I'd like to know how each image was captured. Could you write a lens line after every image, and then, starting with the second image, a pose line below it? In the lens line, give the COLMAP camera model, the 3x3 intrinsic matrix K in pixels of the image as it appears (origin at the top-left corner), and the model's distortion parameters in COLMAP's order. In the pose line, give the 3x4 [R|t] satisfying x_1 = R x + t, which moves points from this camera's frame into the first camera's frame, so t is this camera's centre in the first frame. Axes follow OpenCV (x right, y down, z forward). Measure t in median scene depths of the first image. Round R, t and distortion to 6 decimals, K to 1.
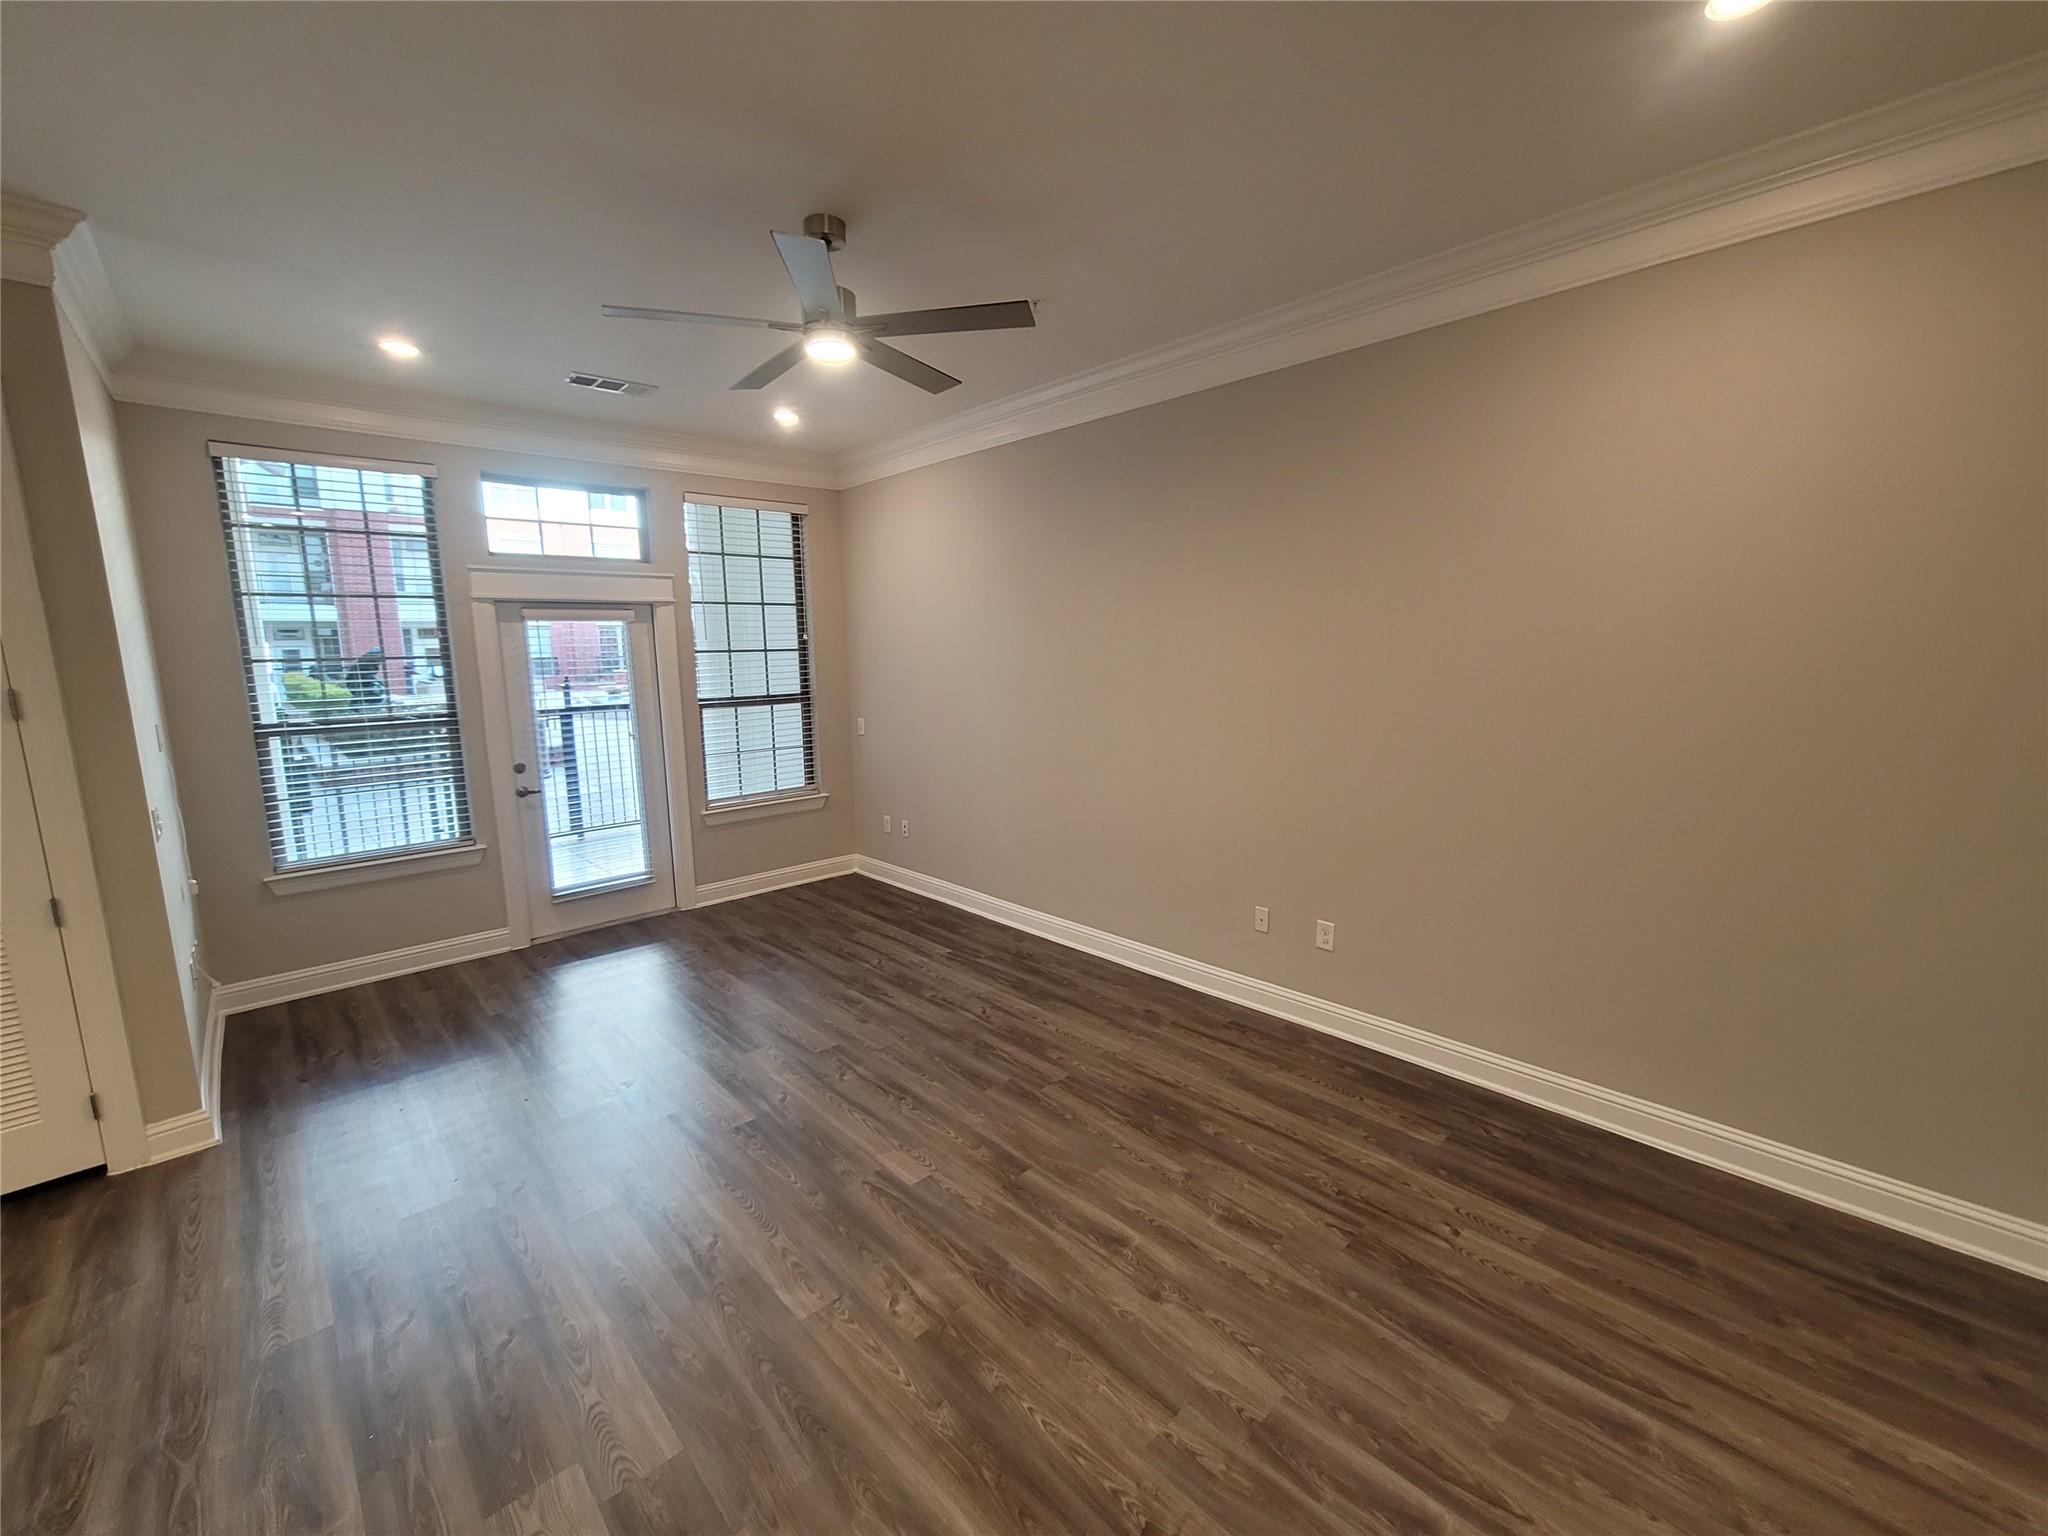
lens RADIAL K [[849.8, 0, 1028.9], [0, 849.8, 766.1], [0, 0, 1]] dist [-0.008441, 0.004679]
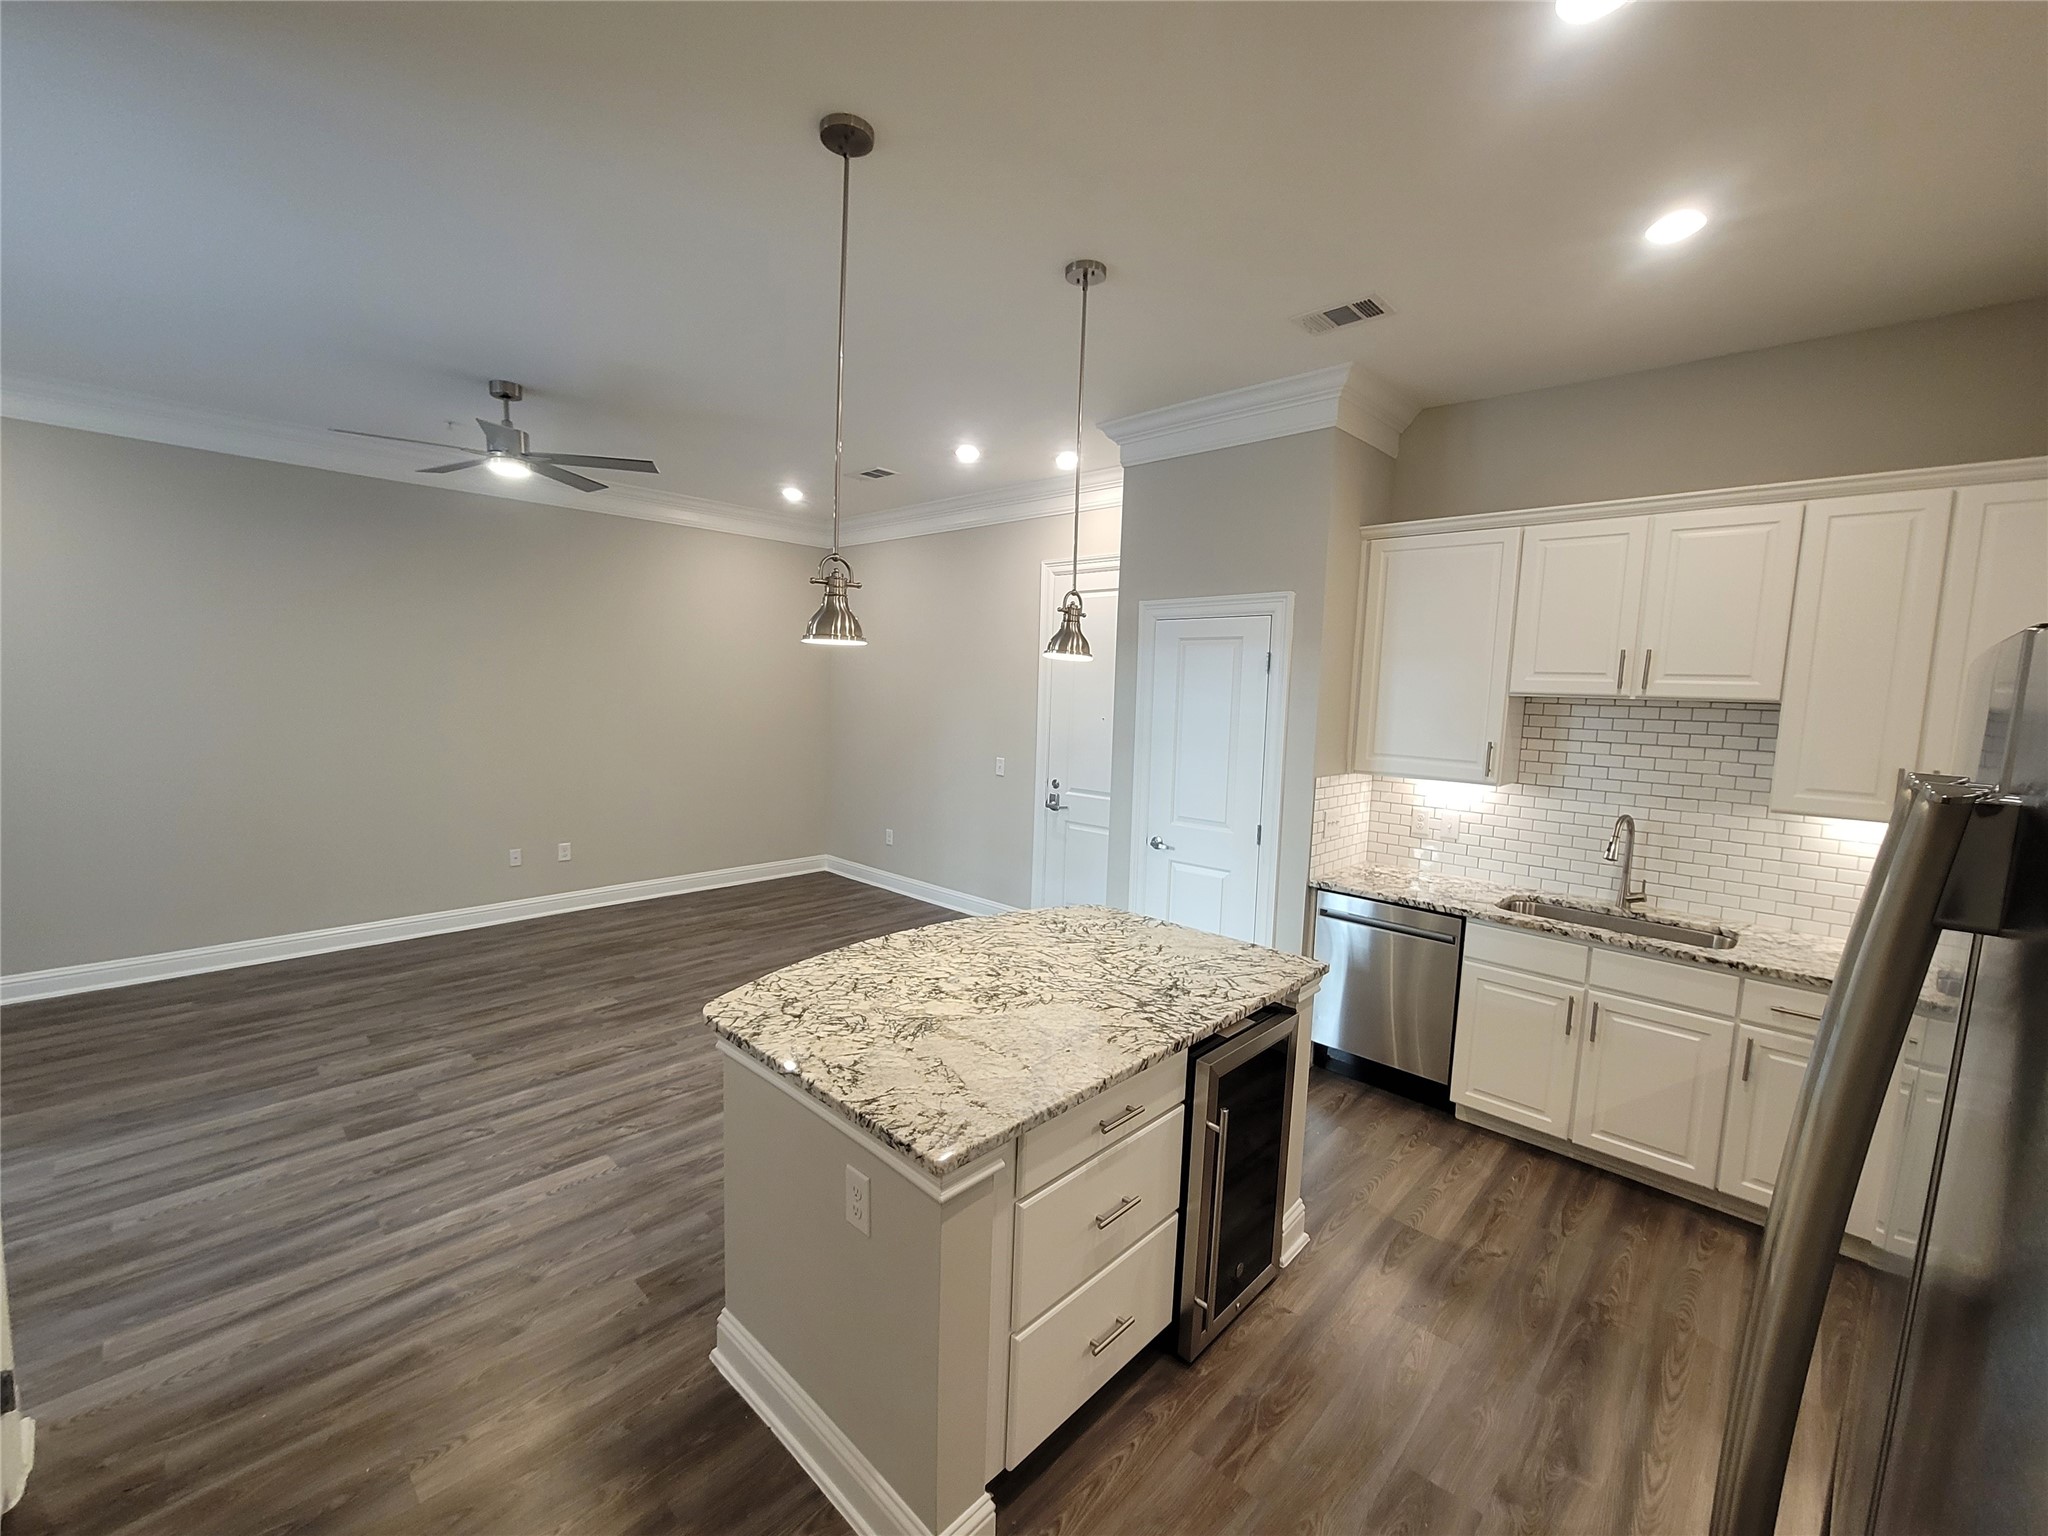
lens RADIAL K [[849.8, 0, 1023.2], [0, 849.8, 774.4], [0, 0, 1]] dist [-0.008441, 0.004679]
pose [[-0.068180, -0.092997, 0.993329, -1.765384], [0.116738, 0.988063, 0.100517, -0.013920], [-0.990820, 0.122812, -0.056510, 0.260988]]
